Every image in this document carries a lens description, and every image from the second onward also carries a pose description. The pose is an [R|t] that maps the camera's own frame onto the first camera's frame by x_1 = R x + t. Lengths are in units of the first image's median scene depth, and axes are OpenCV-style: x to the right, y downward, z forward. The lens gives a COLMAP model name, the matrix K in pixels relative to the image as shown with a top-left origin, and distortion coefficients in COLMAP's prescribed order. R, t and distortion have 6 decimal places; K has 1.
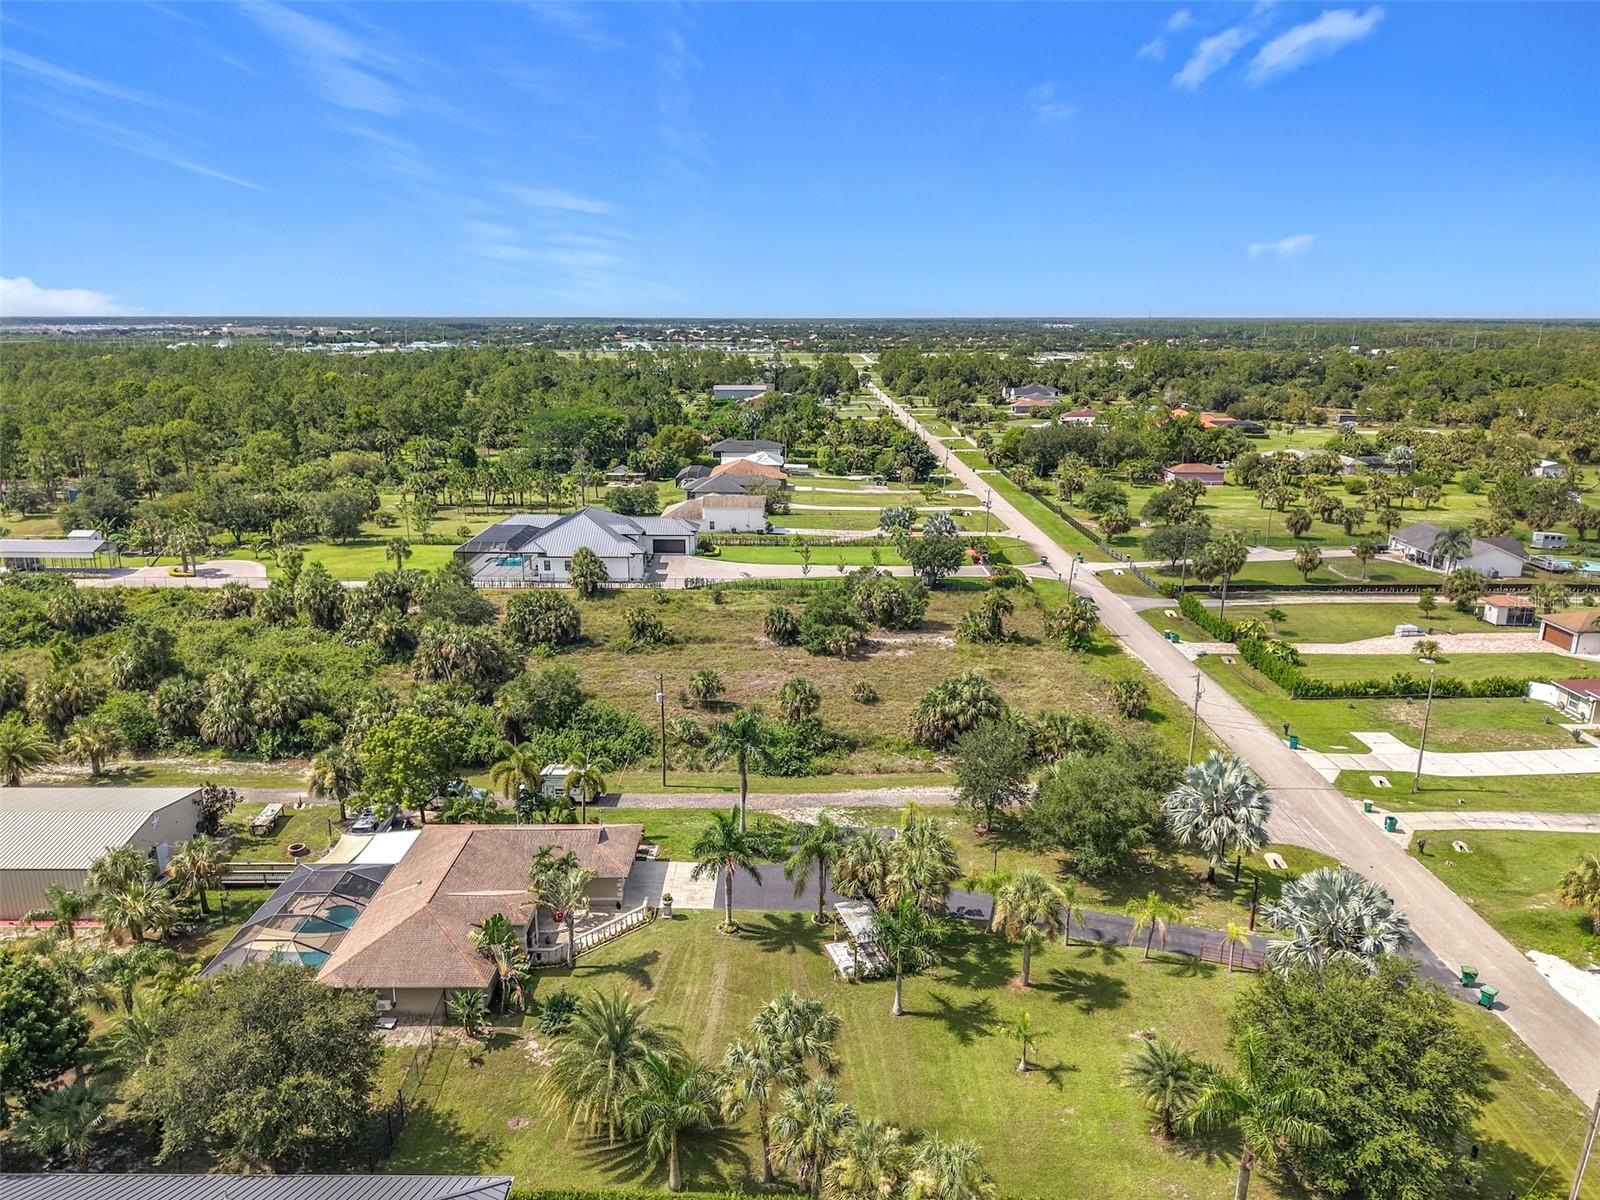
lens RADIAL K [[1097.3, 0, 798.8], [0, 1097.3, 543.1], [0, 0, 1]] dist [0.000897, -0.014237]
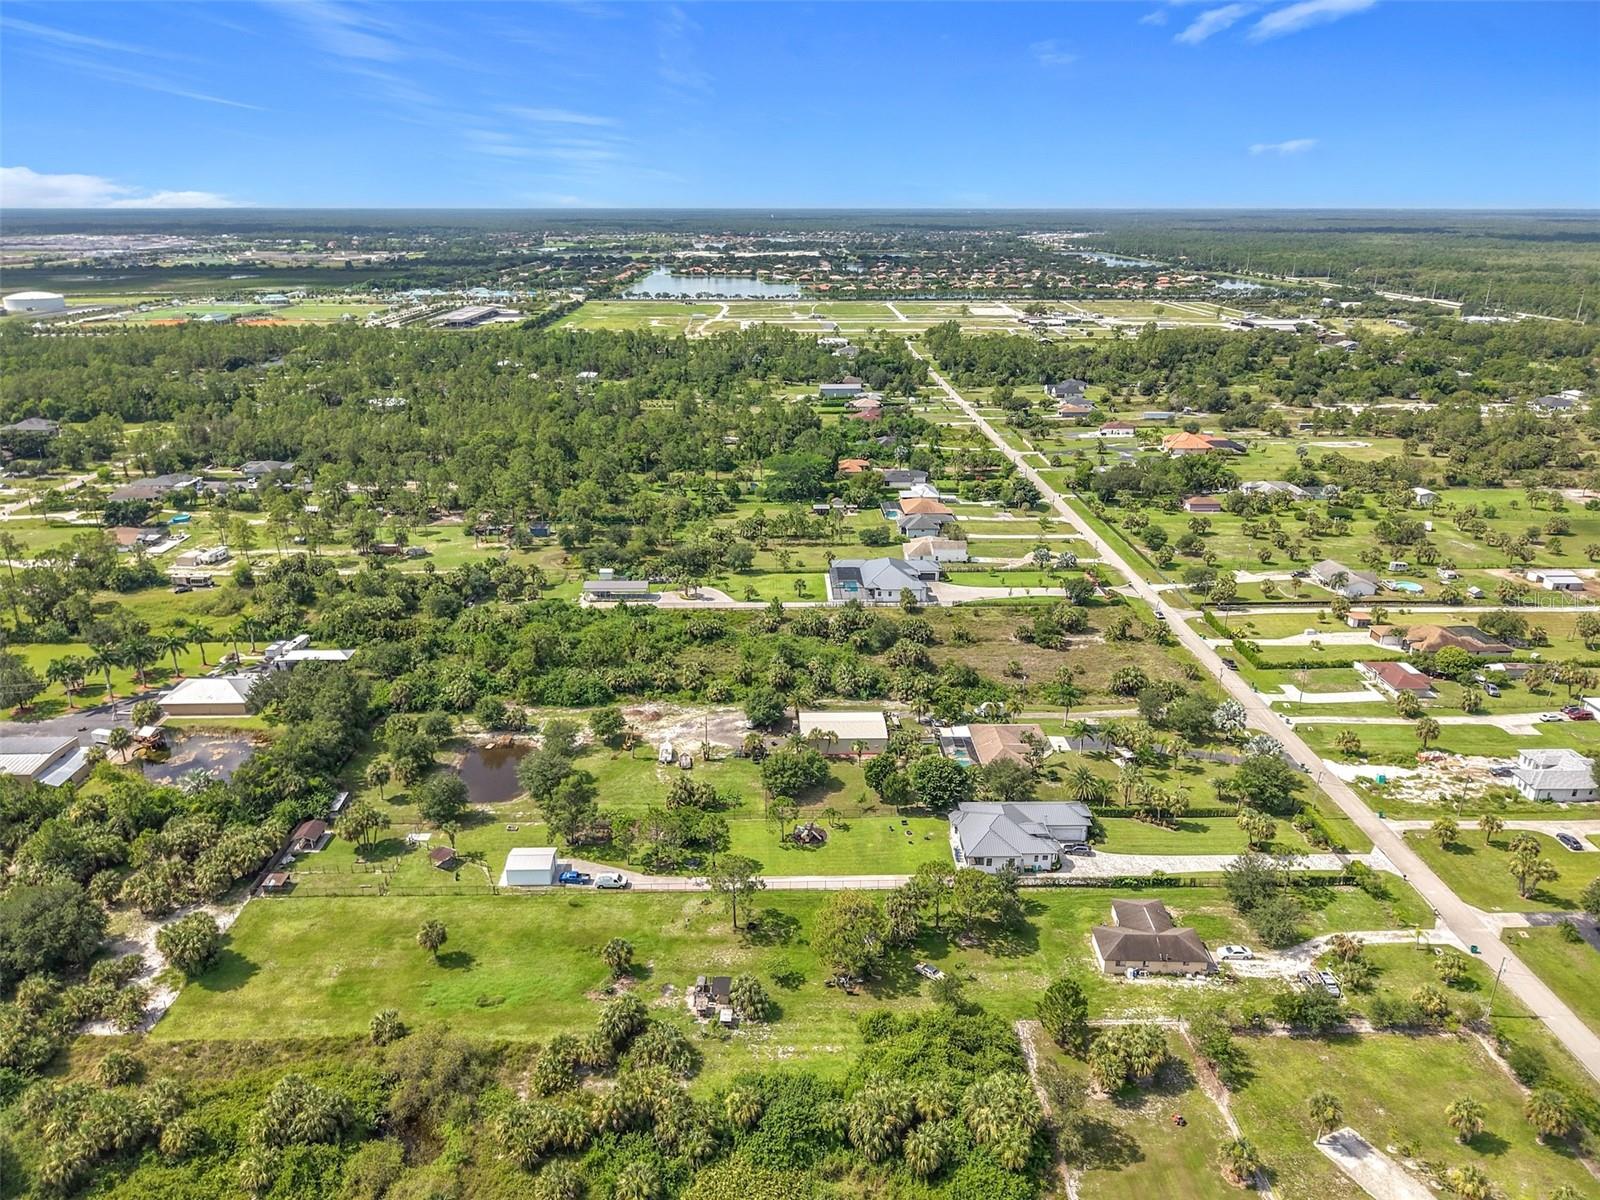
lens RADIAL K [[1097.3, 0, 798.8], [0, 1097.3, 543.1], [0, 0, 1]] dist [0.000897, -0.014237]
pose [[0.999759, -0.009995, 0.019561, -0.508214], [0.008108, 0.995511, 0.094293, -0.313766], [-0.020416, -0.094112, 0.995352, -1.148271]]
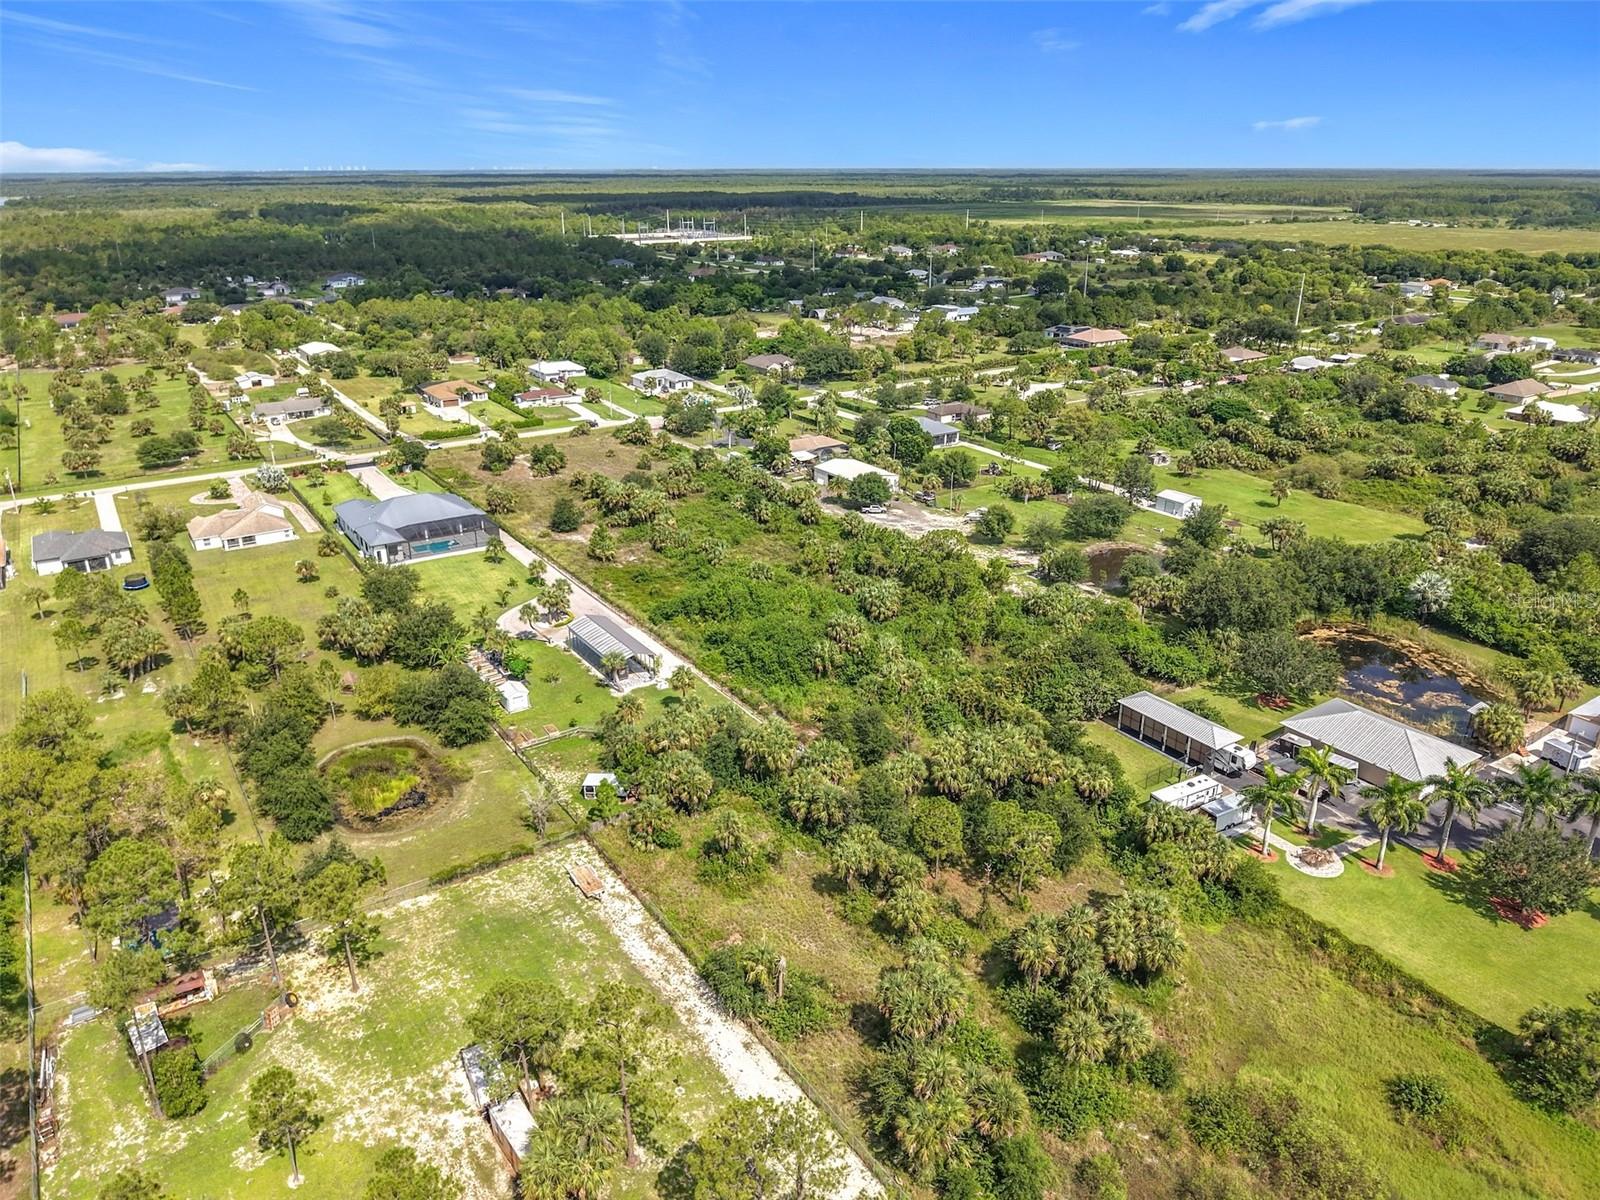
lens RADIAL K [[1093.5, 0, 800.0], [0, 1093.5, 600.0], [0, 0, 1]] dist [0.010983, -0.000016]
pose [[-0.558677, -0.307451, 0.770295, -1.952600], [0.166237, 0.868397, 0.467175, -0.592479], [-0.812555, 0.389052, -0.434043, 1.615377]]
